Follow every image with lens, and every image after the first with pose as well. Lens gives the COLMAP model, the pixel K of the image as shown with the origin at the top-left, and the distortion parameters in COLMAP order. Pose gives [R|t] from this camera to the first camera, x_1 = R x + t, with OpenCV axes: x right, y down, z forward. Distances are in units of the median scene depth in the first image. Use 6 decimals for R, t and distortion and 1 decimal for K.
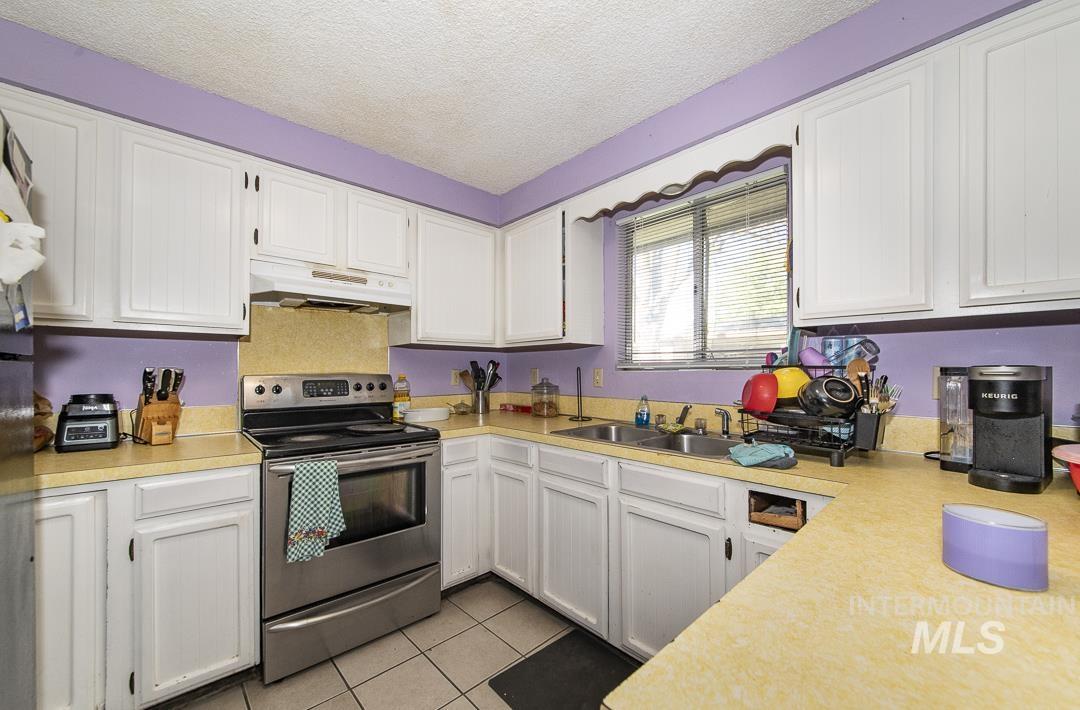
lens RADIAL K [[406.9, 0, 519.6], [0, 406.9, 371.4], [0, 0, 1]] dist [-0.017554, -0.000132]
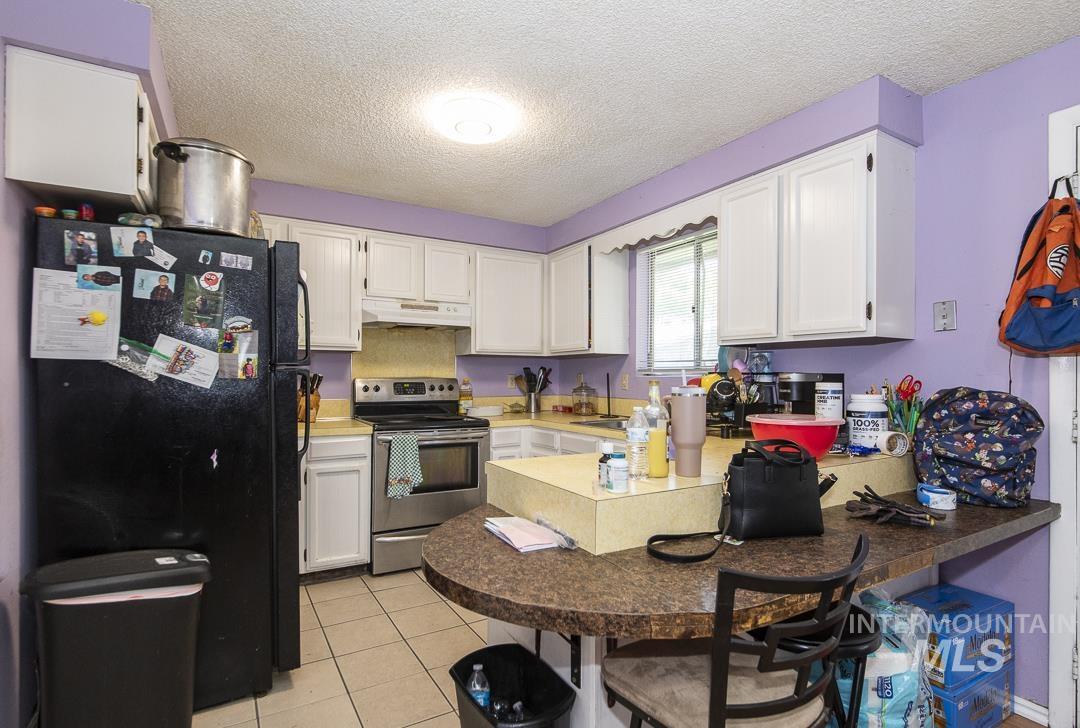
lens RADIAL K [[538.4, 0, 530.7], [0, 538.4, 383.4], [0, 0, 1]] dist [-0.002303, -0.001081]
pose [[0.978198, 0.005771, -0.207593, 0.315268], [-0.003831, 0.999945, 0.009745, 0.007010], [0.207637, -0.008737, 0.978167, -0.730732]]
